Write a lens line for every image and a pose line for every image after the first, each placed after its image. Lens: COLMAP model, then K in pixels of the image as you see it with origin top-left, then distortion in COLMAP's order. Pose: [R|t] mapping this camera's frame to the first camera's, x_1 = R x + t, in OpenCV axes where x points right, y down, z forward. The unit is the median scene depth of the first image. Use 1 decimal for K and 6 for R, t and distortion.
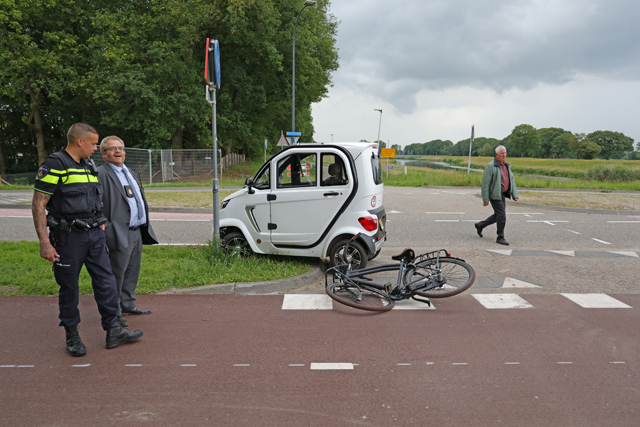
lens RADIAL K [[500.0, 0, 320.0], [0, 500.0, 213.5], [0, 0, 1]] dist [-0.000168, 0.005565]
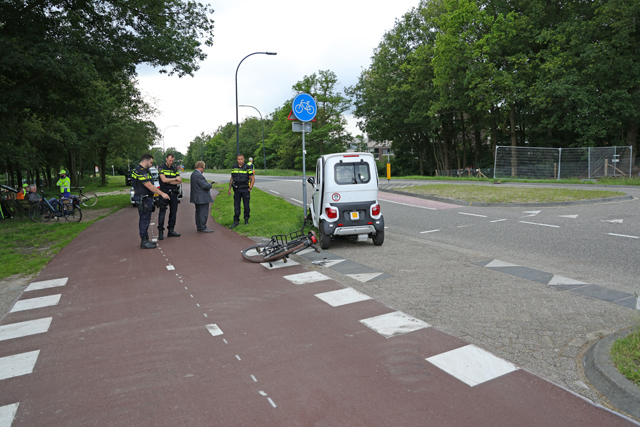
lens RADIAL K [[450.4, 0, 320.0], [0, 450.4, 213.5], [0, 0, 1]] dist [-0.092990, 0.074838]
pose [[0.443006, 0.098964, -0.891040, 0.352456], [-0.076376, 0.994442, 0.072476, -0.019452], [0.893259, 0.035947, 0.448102, 0.128527]]
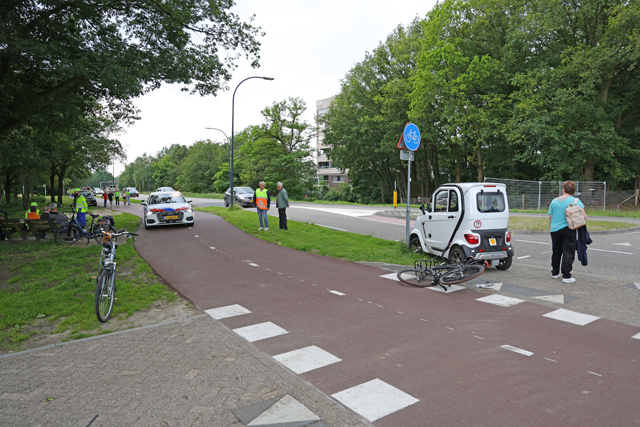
lens RADIAL K [[450.4, 0, 320.0], [0, 450.4, 213.5], [0, 0, 1]] dist [-0.092990, 0.074838]
pose [[0.571423, 0.058464, -0.818571, 0.267742], [-0.098443, 0.995140, 0.002355, -0.004000], [0.814730, 0.079237, 0.574401, -0.027899]]
